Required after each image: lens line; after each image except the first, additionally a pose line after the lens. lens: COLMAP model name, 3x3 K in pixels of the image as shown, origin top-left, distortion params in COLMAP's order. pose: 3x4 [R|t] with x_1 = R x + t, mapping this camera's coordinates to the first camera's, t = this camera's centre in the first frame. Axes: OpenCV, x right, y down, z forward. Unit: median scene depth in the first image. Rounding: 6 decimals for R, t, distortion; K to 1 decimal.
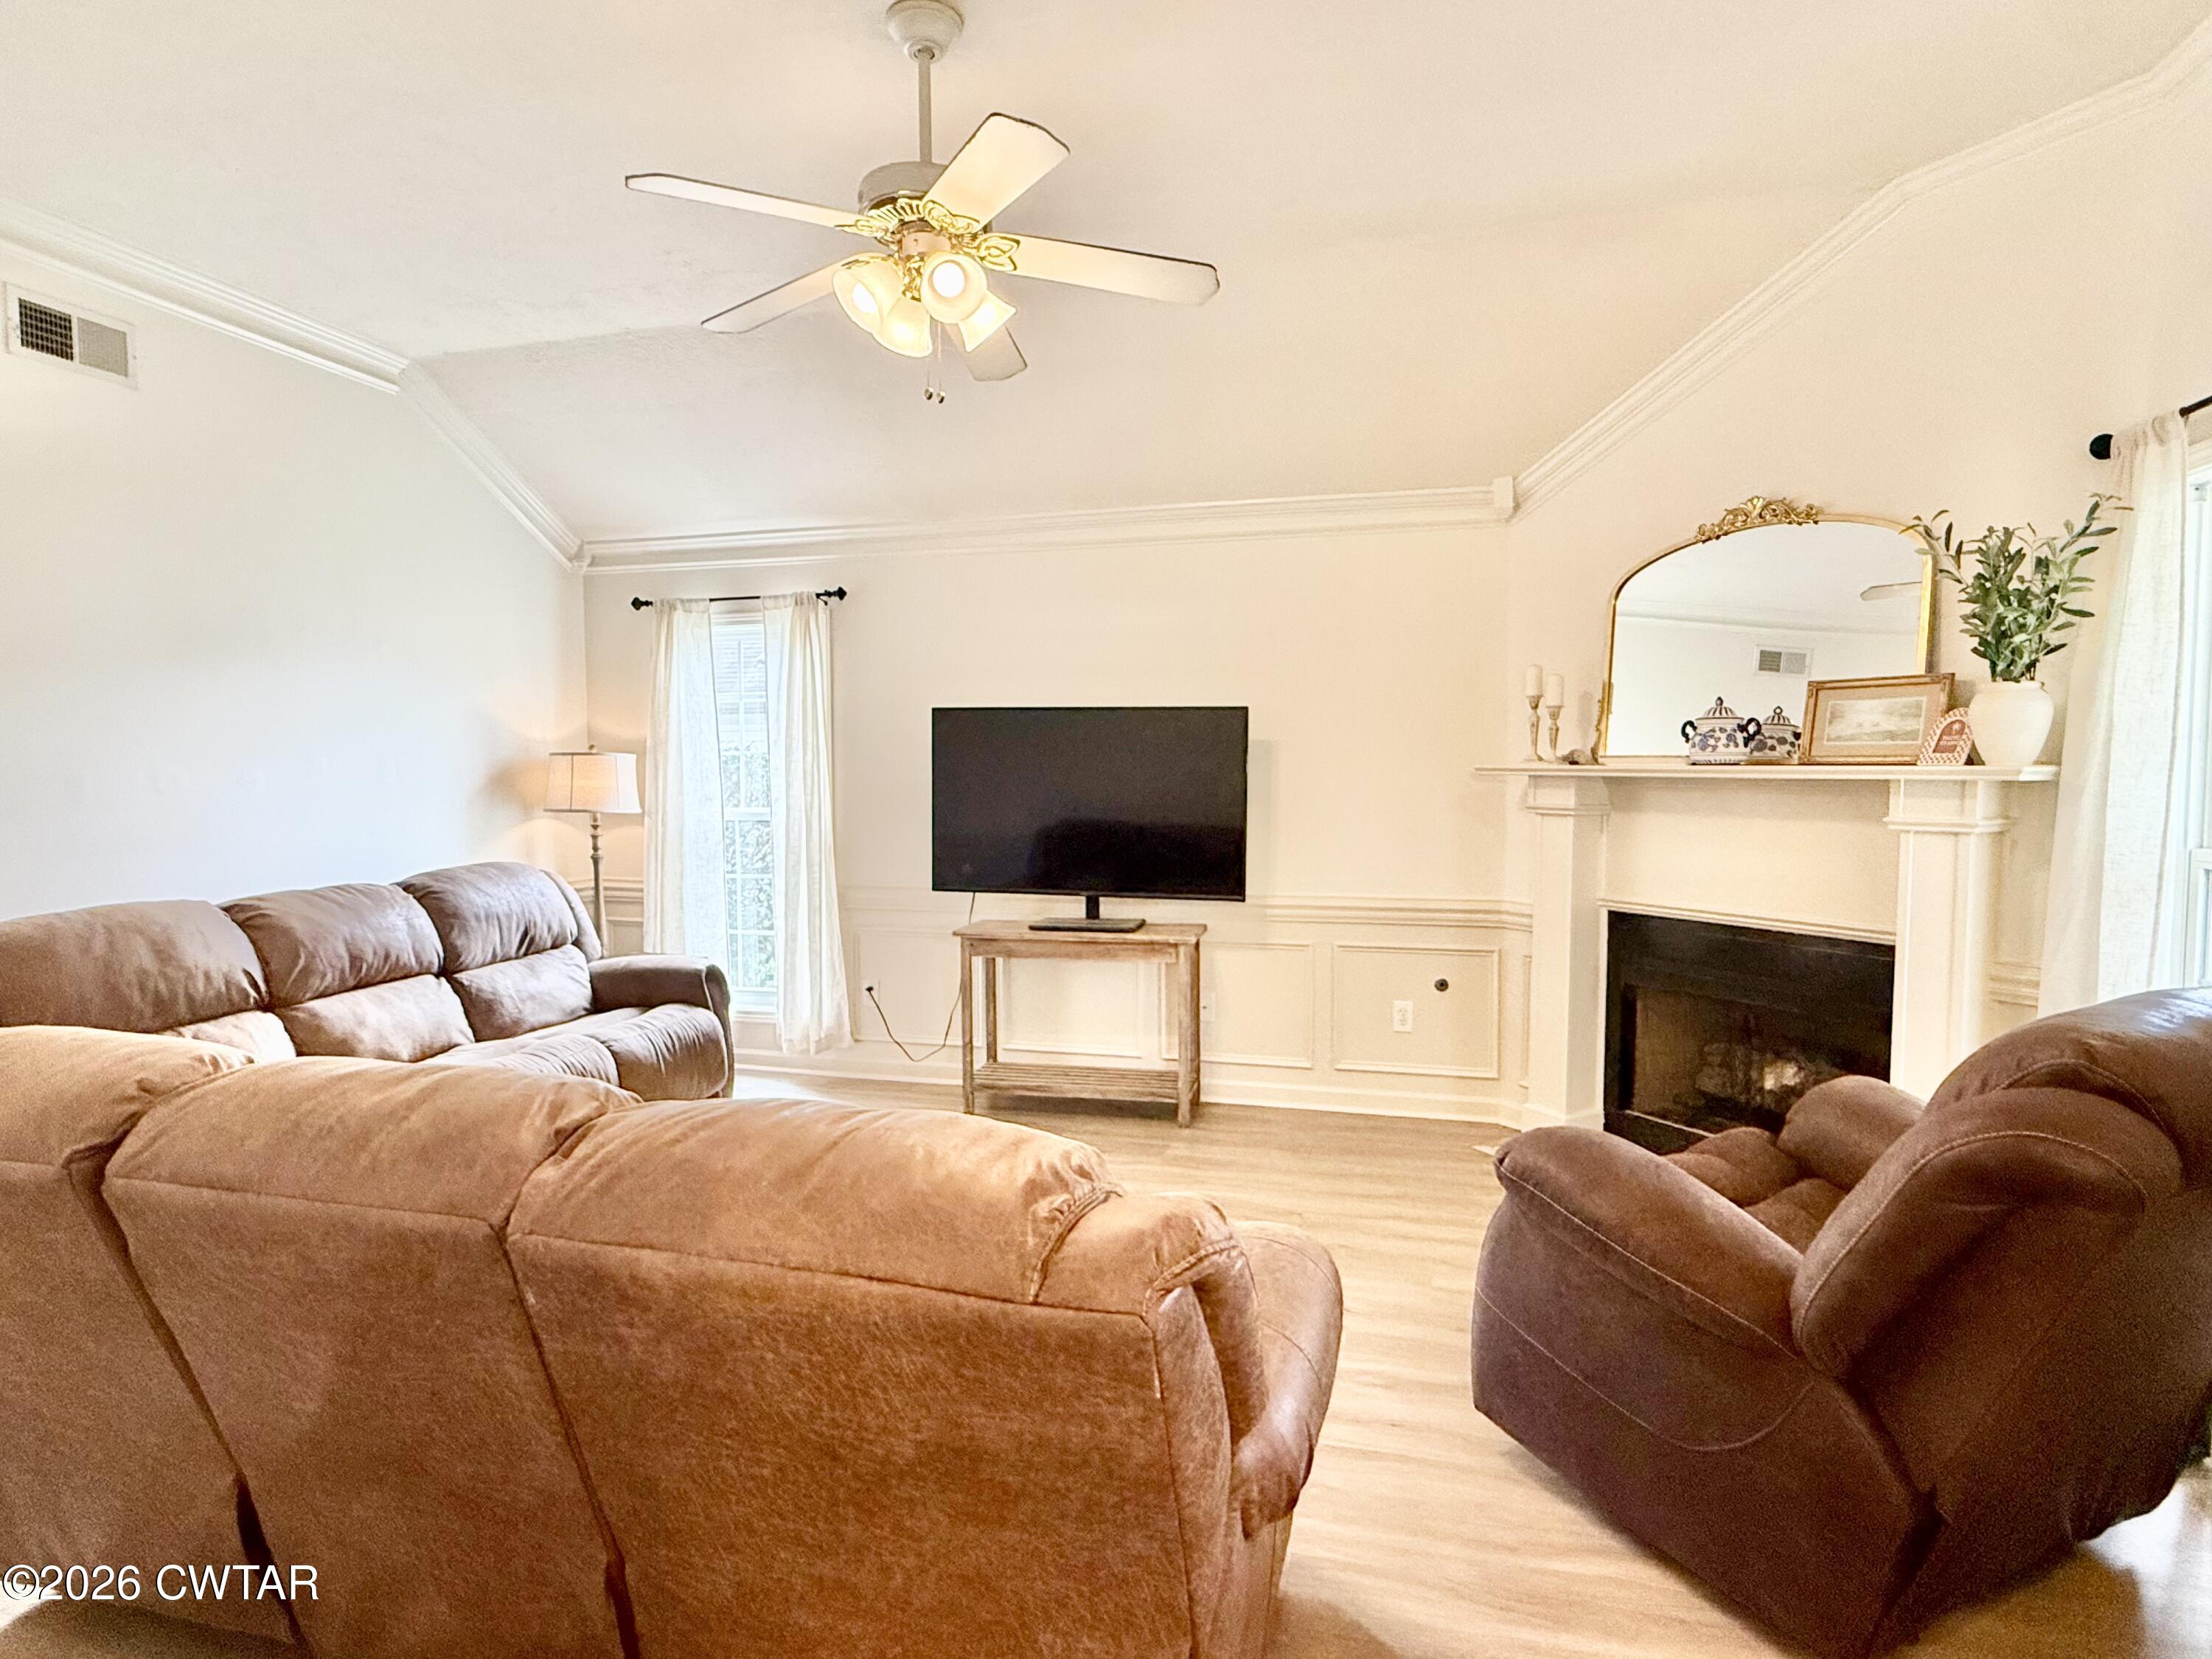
lens RADIAL K [[1161.4, 0, 1094.0], [0, 1161.4, 833.0], [0, 0, 1]] dist [-0.001000, -0.000840]
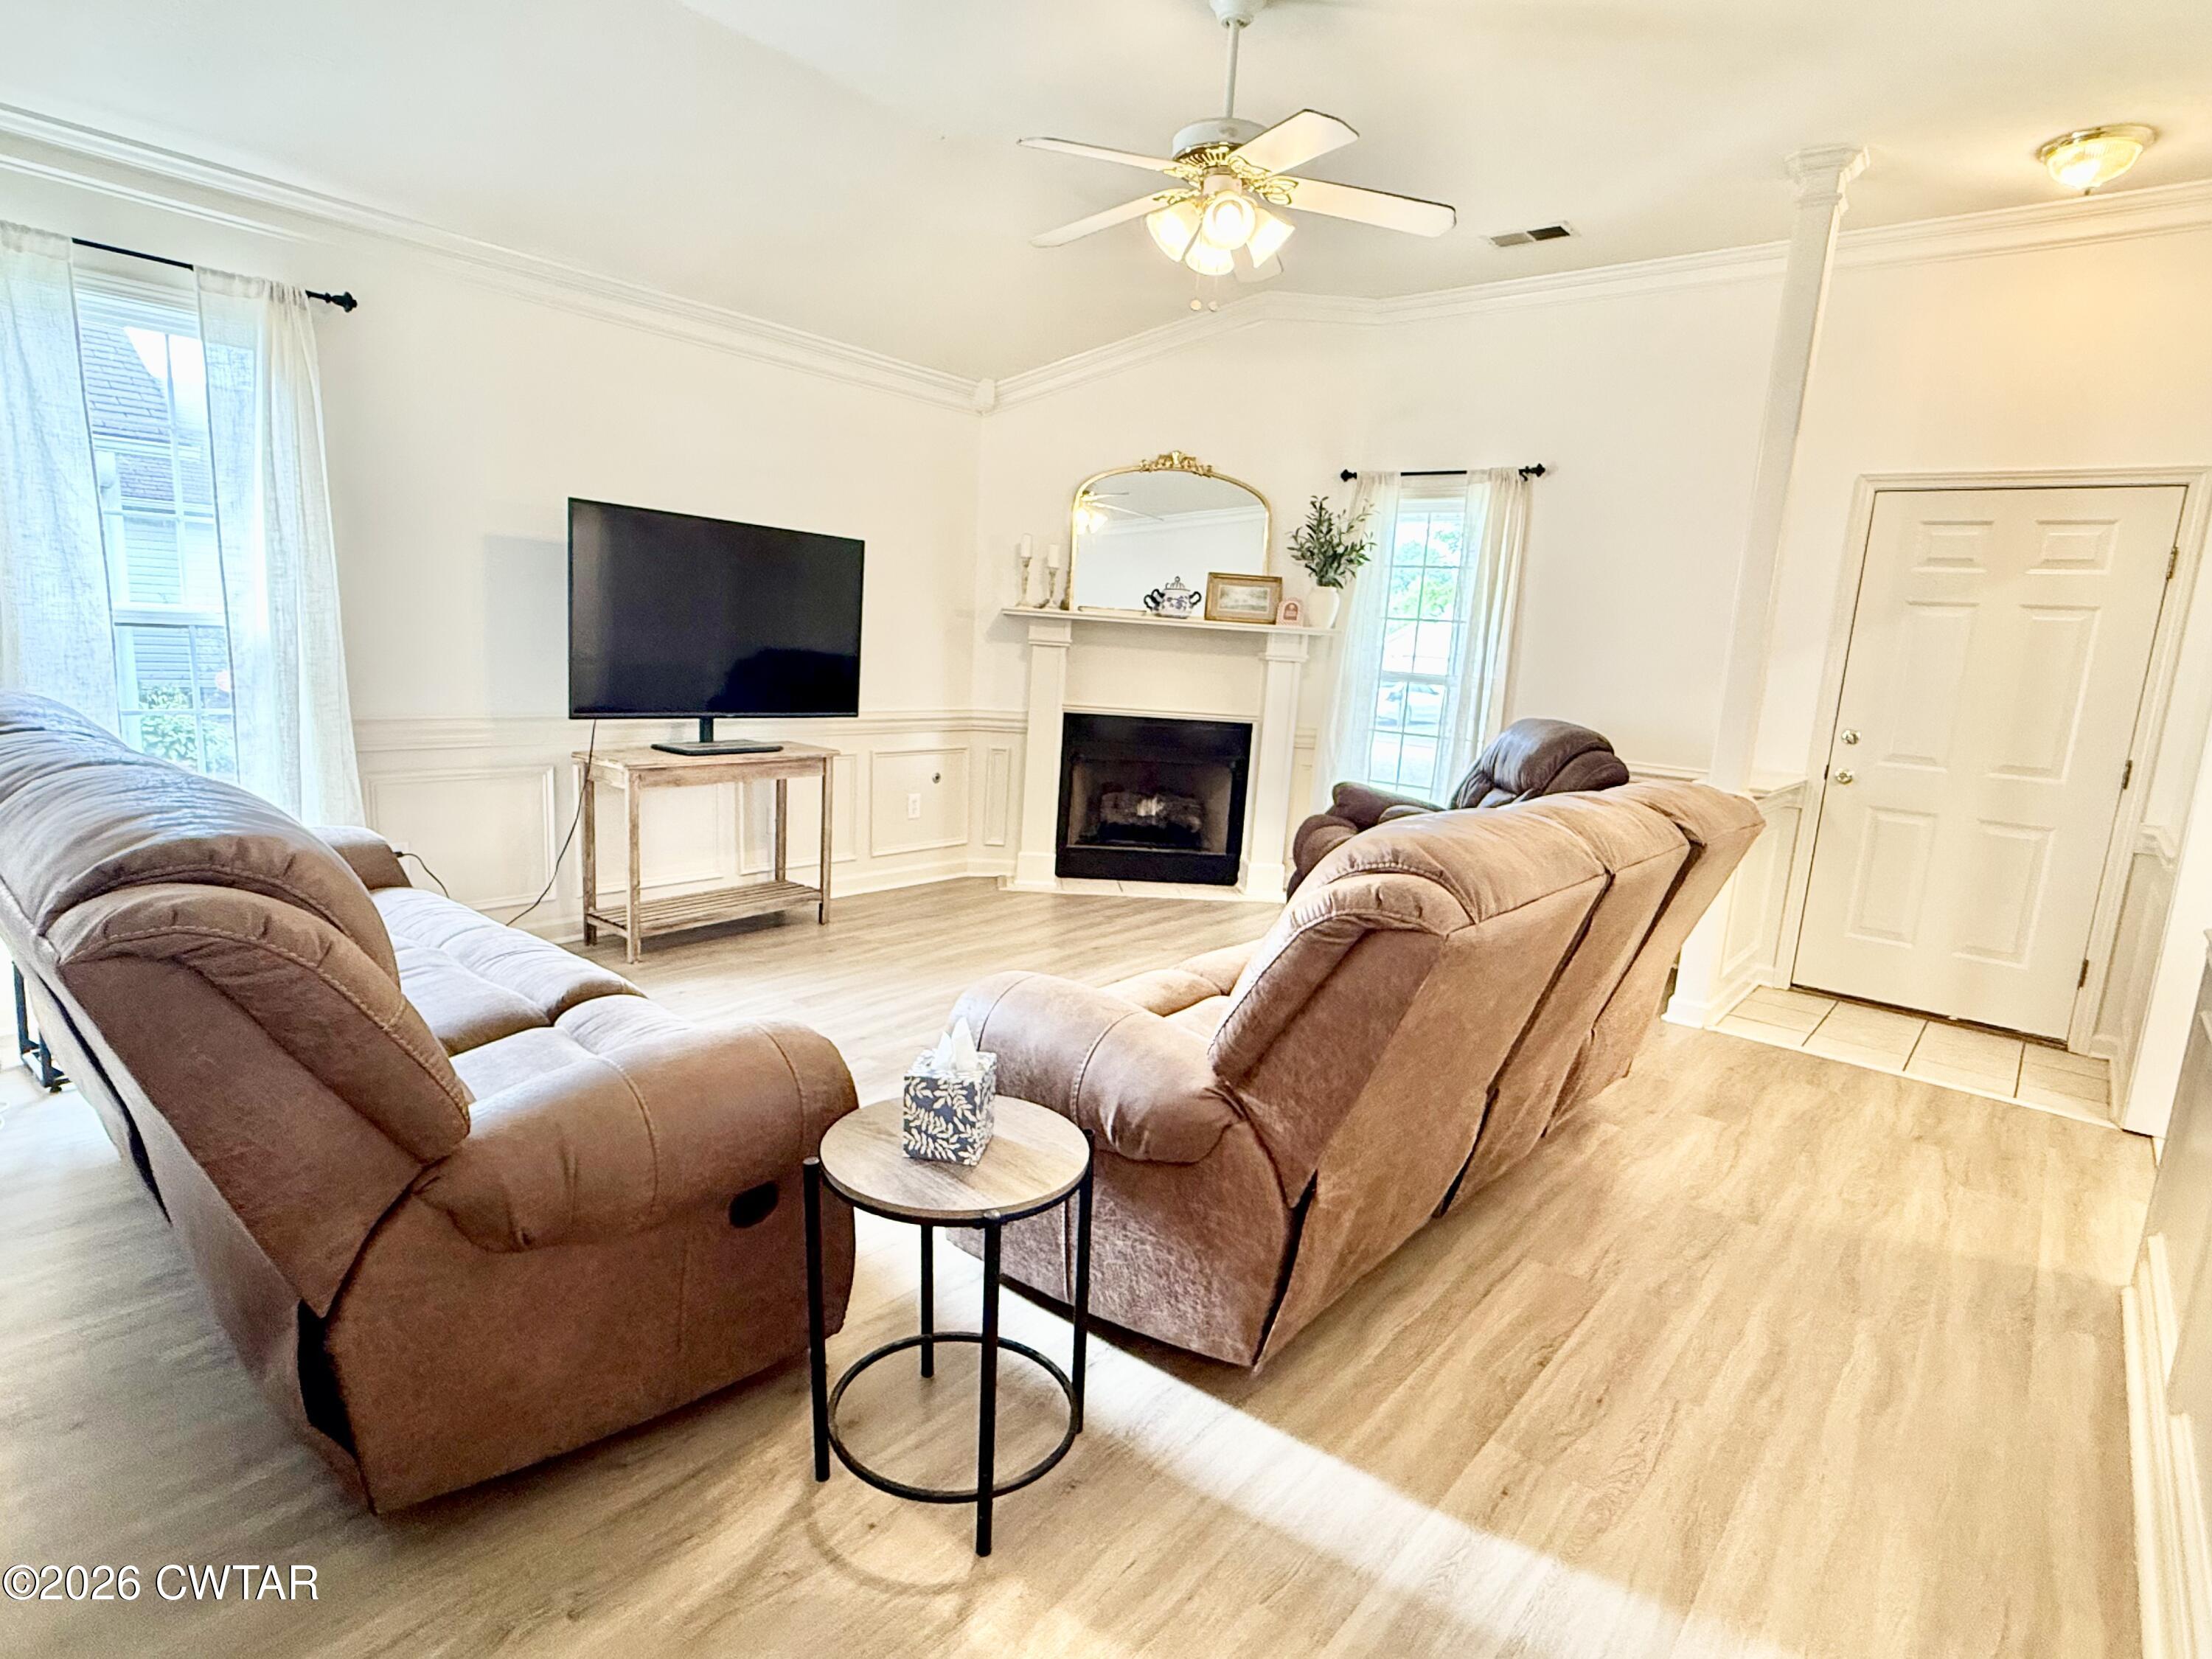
lens RADIAL K [[1161.4, 0, 1093.9], [0, 1161.4, 832.4], [0, 0, 1]] dist [-0.001000, -0.000840]
pose [[0.423592, -0.120939, 0.897744, -0.806097], [-0.011544, 0.990247, 0.138847, 0.010961], [-0.905779, -0.069178, 0.418065, 0.315498]]
